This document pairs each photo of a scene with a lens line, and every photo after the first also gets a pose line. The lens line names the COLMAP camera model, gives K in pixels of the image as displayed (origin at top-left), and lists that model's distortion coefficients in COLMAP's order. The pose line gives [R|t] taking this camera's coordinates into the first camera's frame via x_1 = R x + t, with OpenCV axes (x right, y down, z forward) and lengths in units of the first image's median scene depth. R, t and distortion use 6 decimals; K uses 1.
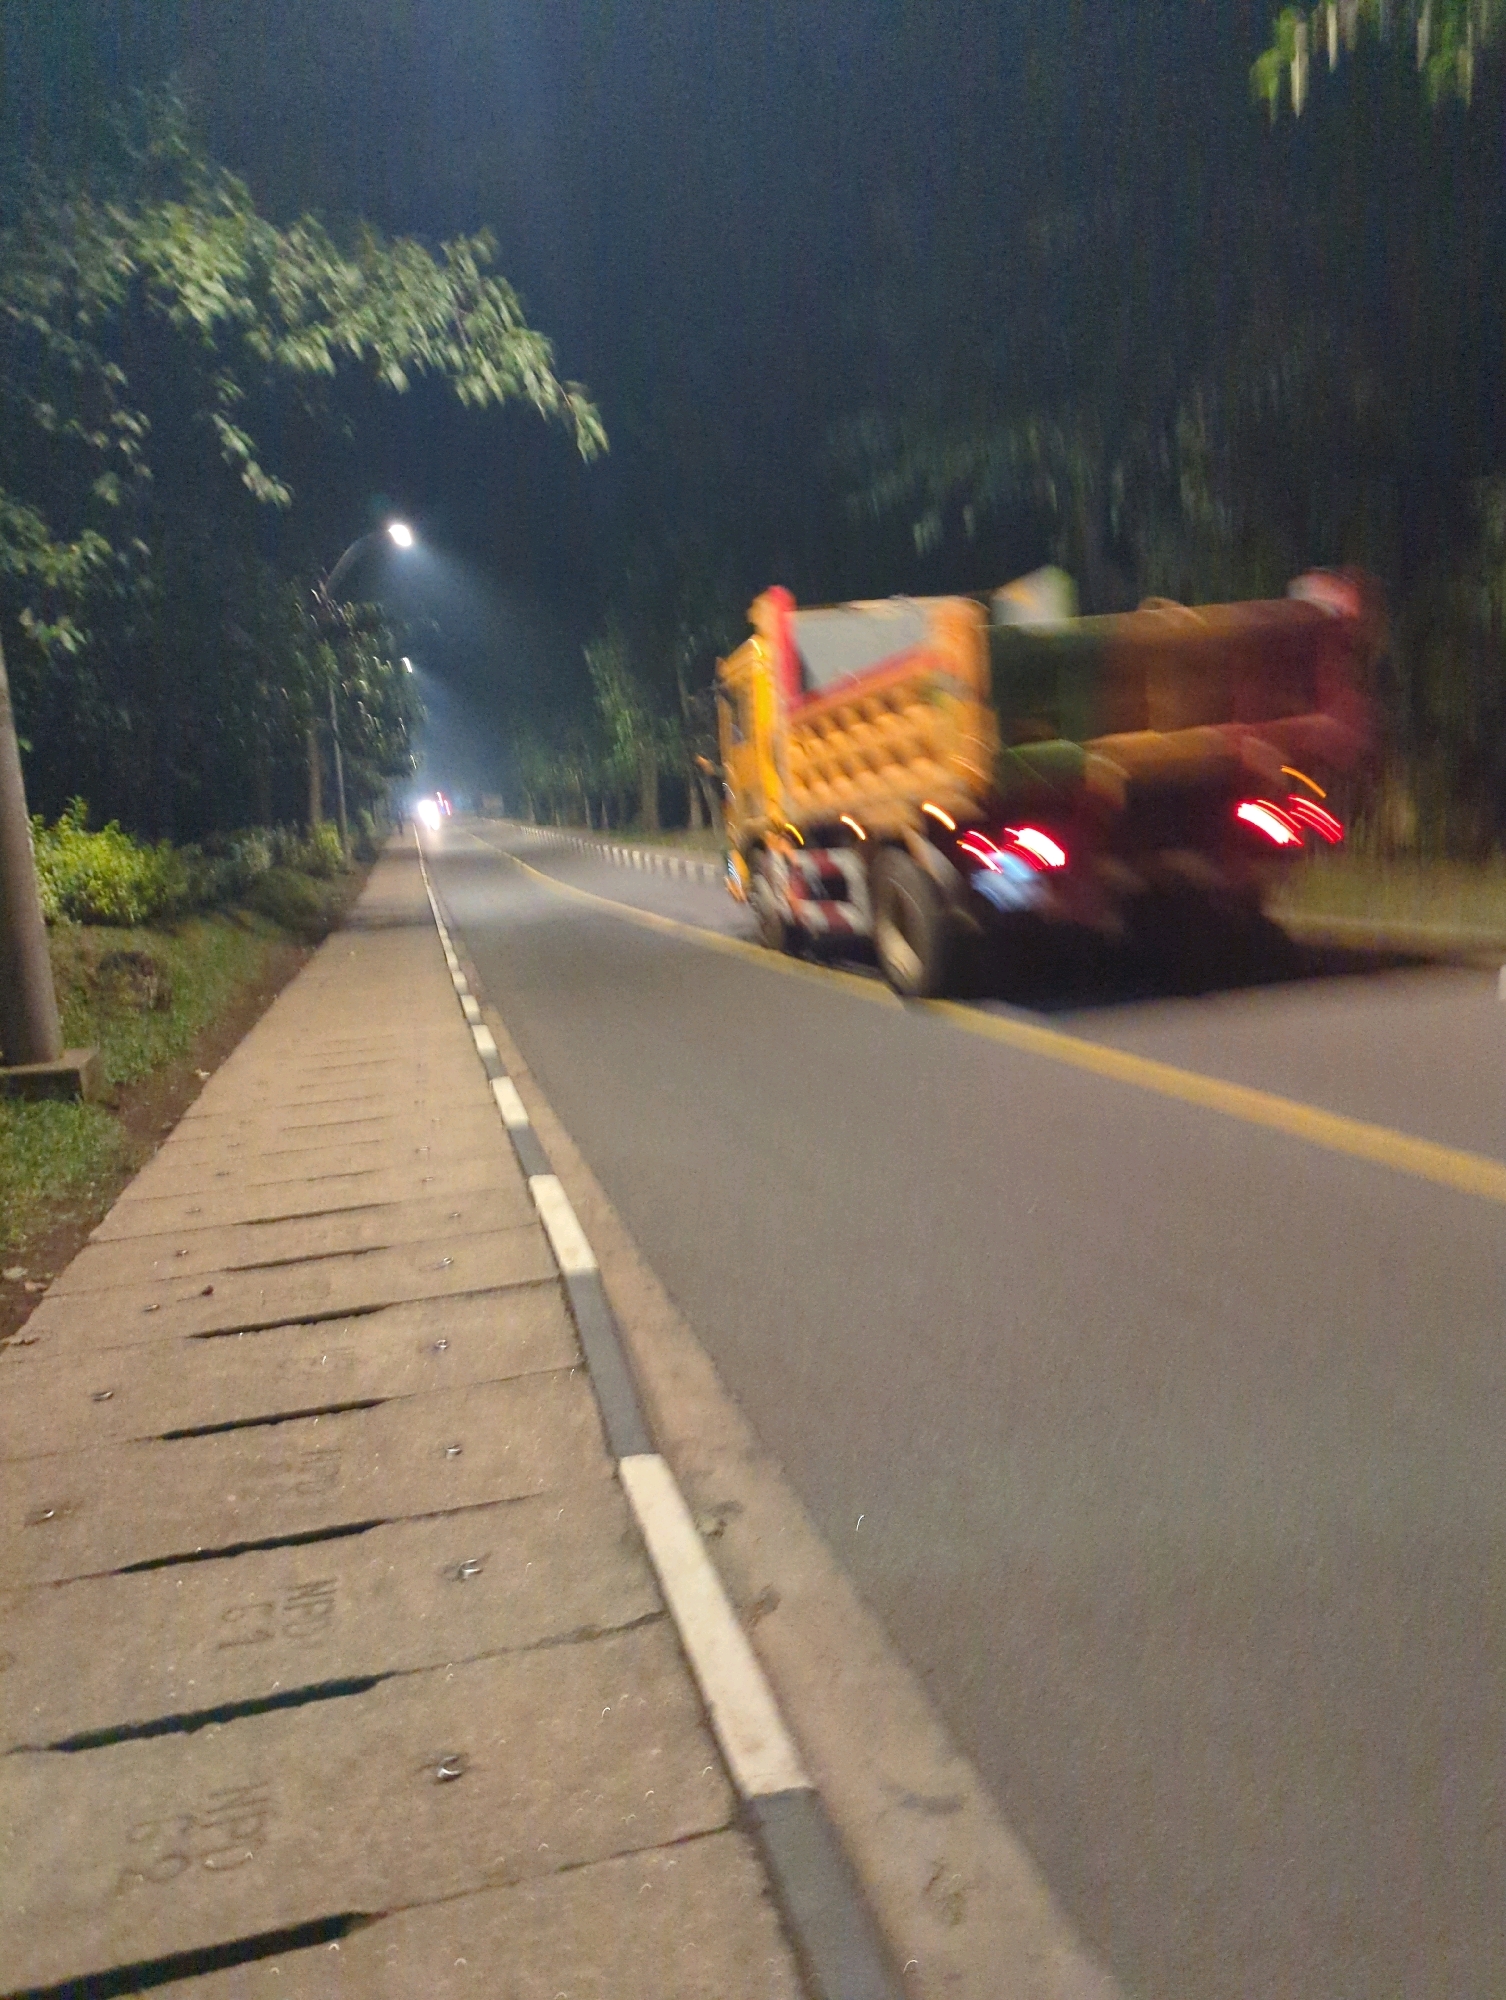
lens RADIAL K [[1347.6, 0, 749.6], [0, 1347.6, 1004.3], [0, 0, 1]] dist [-0.003839, -0.000205]
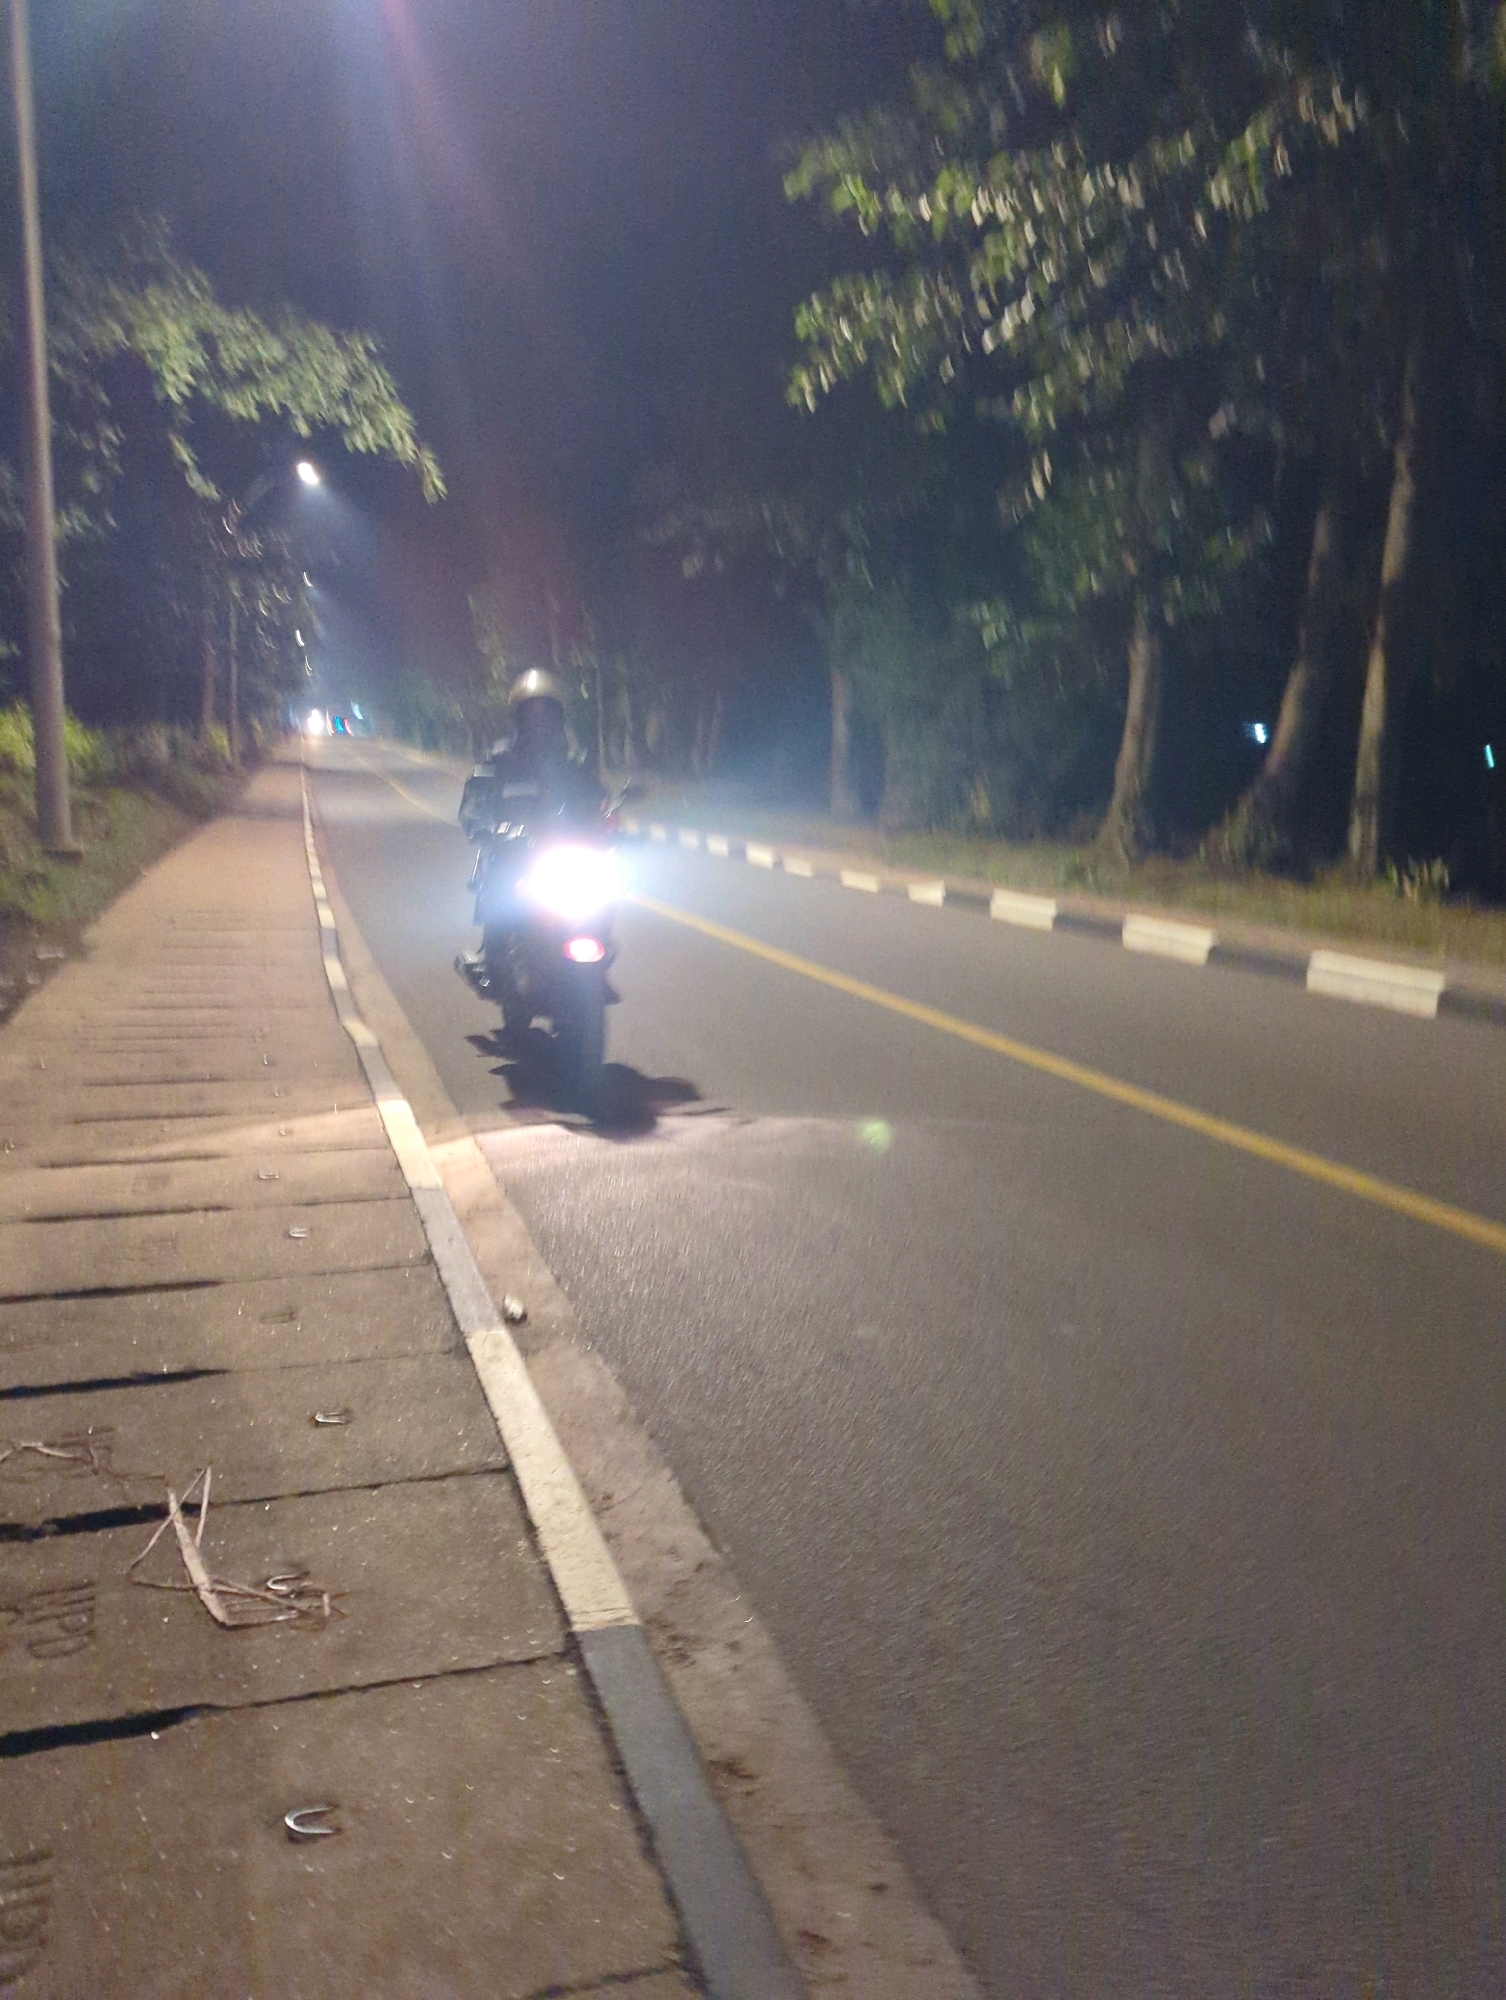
lens RADIAL K [[1347.6, 0, 755.9], [0, 1347.6, 999.8], [0, 0, 1]] dist [-0.003839, -0.000205]
pose [[0.991394, 0.091602, 0.093521, 0.137057], [-0.094382, 0.995204, 0.025730, 0.062900], [-0.090716, -0.034336, 0.995285, -0.488834]]
